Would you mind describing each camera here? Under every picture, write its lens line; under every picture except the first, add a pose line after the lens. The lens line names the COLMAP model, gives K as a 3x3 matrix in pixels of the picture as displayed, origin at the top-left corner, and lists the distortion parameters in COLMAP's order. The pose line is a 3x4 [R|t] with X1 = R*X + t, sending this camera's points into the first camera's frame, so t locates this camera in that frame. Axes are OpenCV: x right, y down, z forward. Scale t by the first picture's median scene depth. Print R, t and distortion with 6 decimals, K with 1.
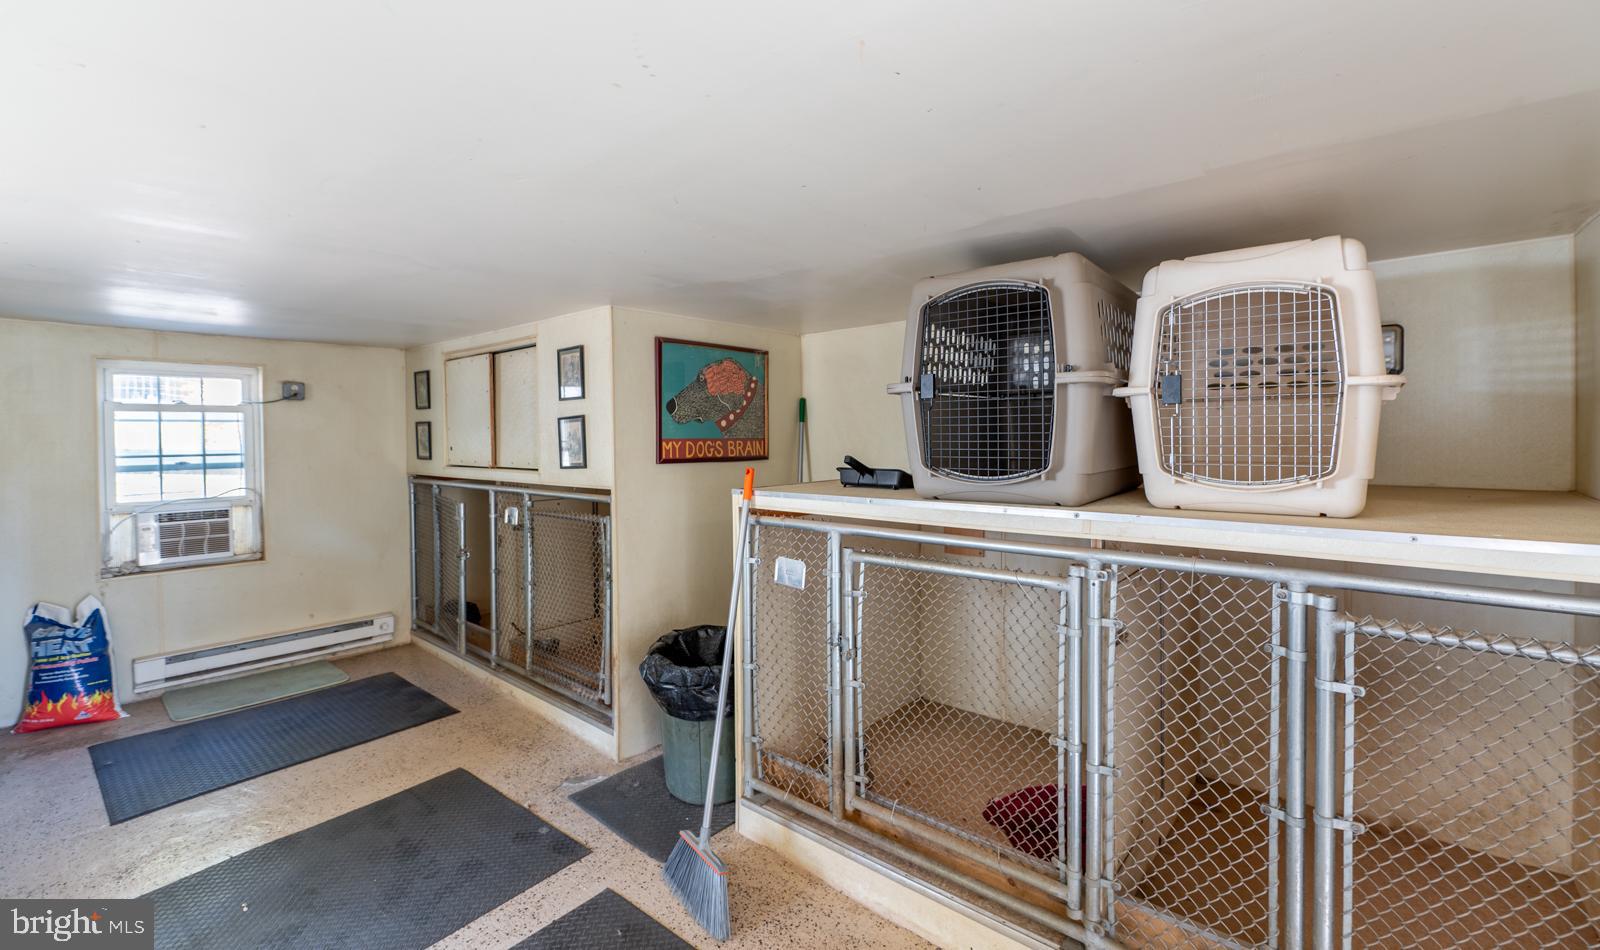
lens RADIAL K [[693.4, 0, 801.5], [0, 693.4, 442.6], [0, 0, 1]] dist [-0.000645, -0.000090]
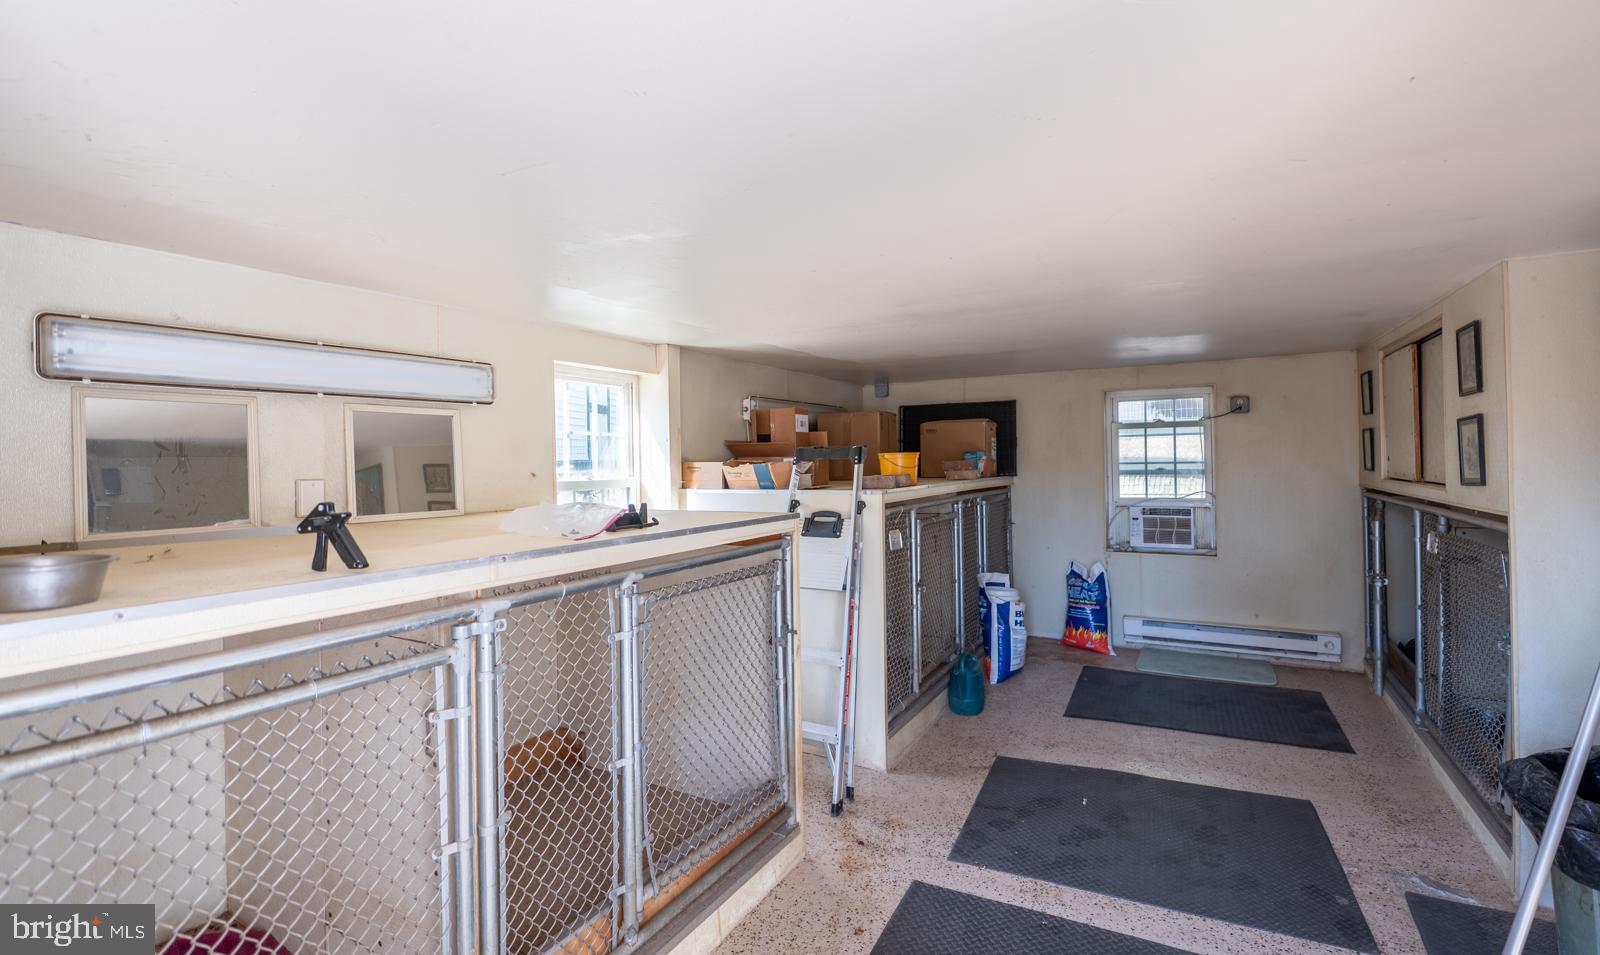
lens RADIAL K [[725.1, 0, 803.9], [0, 725.1, 455.5], [0, 0, 1]] dist [0.000231, 0.000005]
pose [[0.197605, 0.001506, -0.980281, 0.270016], [0.003349, 0.999992, 0.002211, 0.000632], [0.980276, -0.003720, 0.197598, 0.117741]]
